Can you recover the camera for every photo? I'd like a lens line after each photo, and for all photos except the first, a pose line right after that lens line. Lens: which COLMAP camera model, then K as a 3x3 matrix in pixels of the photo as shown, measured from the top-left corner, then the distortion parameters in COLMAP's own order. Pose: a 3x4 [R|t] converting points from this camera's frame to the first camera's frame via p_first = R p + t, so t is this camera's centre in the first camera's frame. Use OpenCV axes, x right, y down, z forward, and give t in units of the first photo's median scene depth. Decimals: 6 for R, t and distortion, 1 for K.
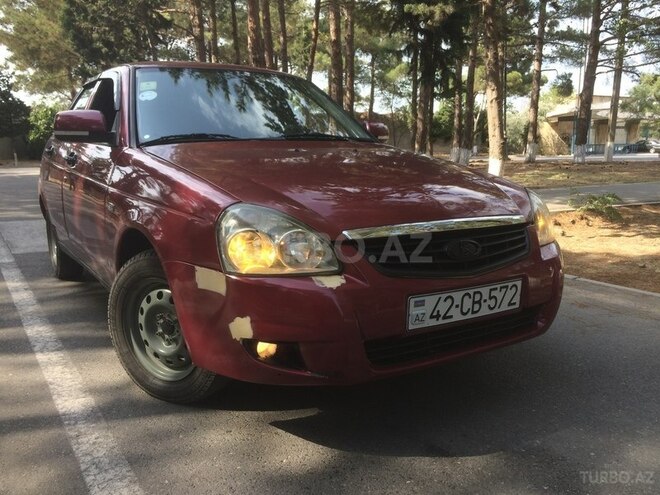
lens RADIAL K [[563.8, 0, 330.0], [0, 563.8, 247.5], [0, 0, 1]] dist [0.098302, -0.130041]
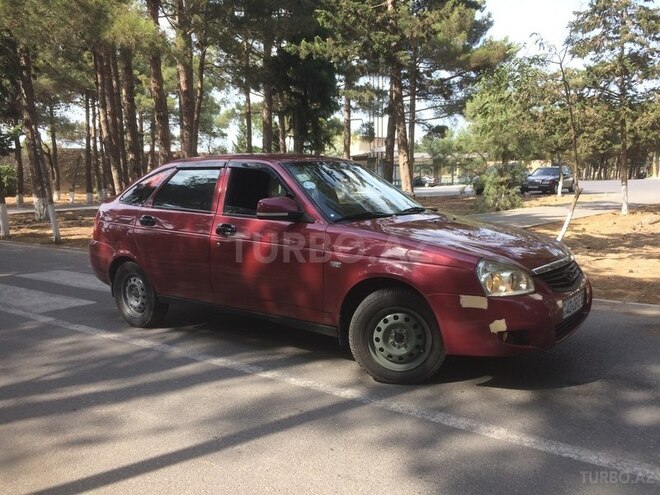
lens RADIAL K [[563.8, 0, 330.0], [0, 563.8, 247.5], [0, 0, 1]] dist [0.098302, -0.130041]
pose [[0.937758, -0.055639, 0.342804, -0.143880], [0.076321, 0.995969, -0.047130, -0.007449], [-0.338800, 0.070359, 0.938224, -0.064333]]
